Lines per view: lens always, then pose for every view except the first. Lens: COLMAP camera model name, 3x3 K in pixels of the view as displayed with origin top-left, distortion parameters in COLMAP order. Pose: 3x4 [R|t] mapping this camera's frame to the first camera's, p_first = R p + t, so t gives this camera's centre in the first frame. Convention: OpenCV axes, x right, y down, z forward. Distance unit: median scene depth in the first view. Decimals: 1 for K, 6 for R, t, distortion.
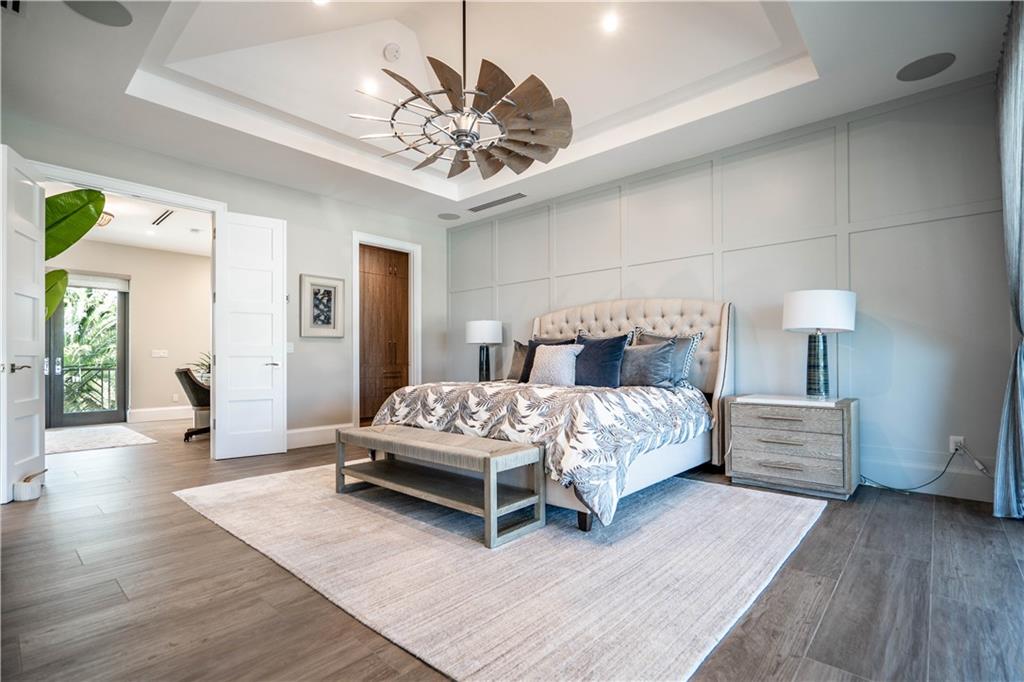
lens RADIAL K [[477.1, 0, 516.5], [0, 477.1, 353.7], [0, 0, 1]] dist [0.002186, 0.000433]
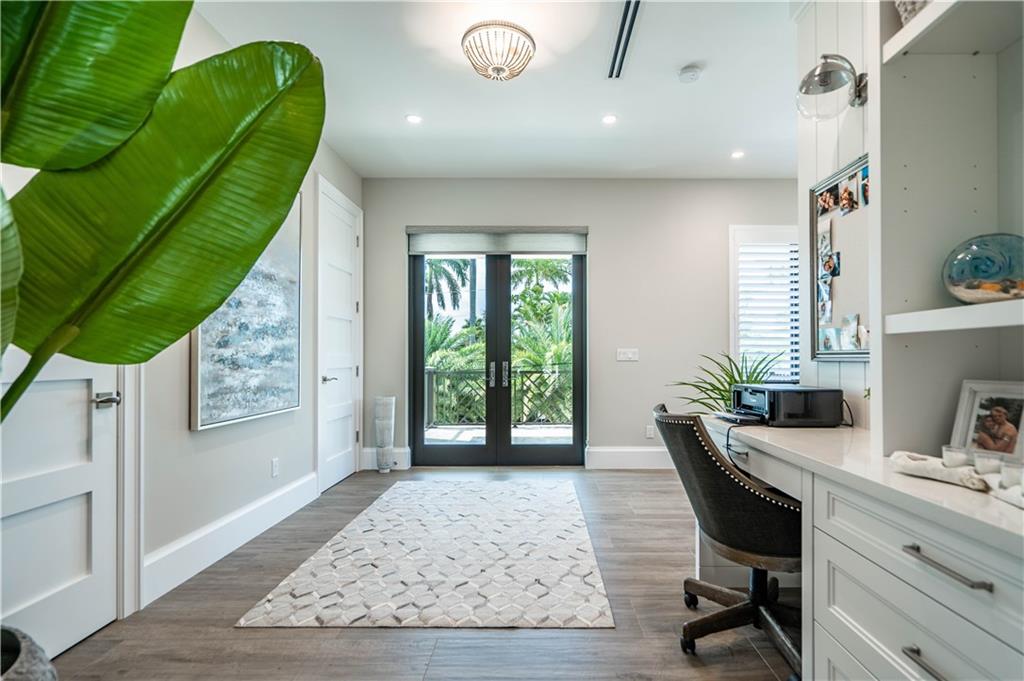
lens RADIAL K [[477.1, 0, 516.5], [0, 477.1, 353.2], [0, 0, 1]] dist [0.002186, 0.000433]
pose [[0.629973, 0.004170, -0.776606, -0.410183], [0.002949, 0.999966, 0.007762, -0.007076], [0.776612, -0.007180, 0.629939, 0.569663]]
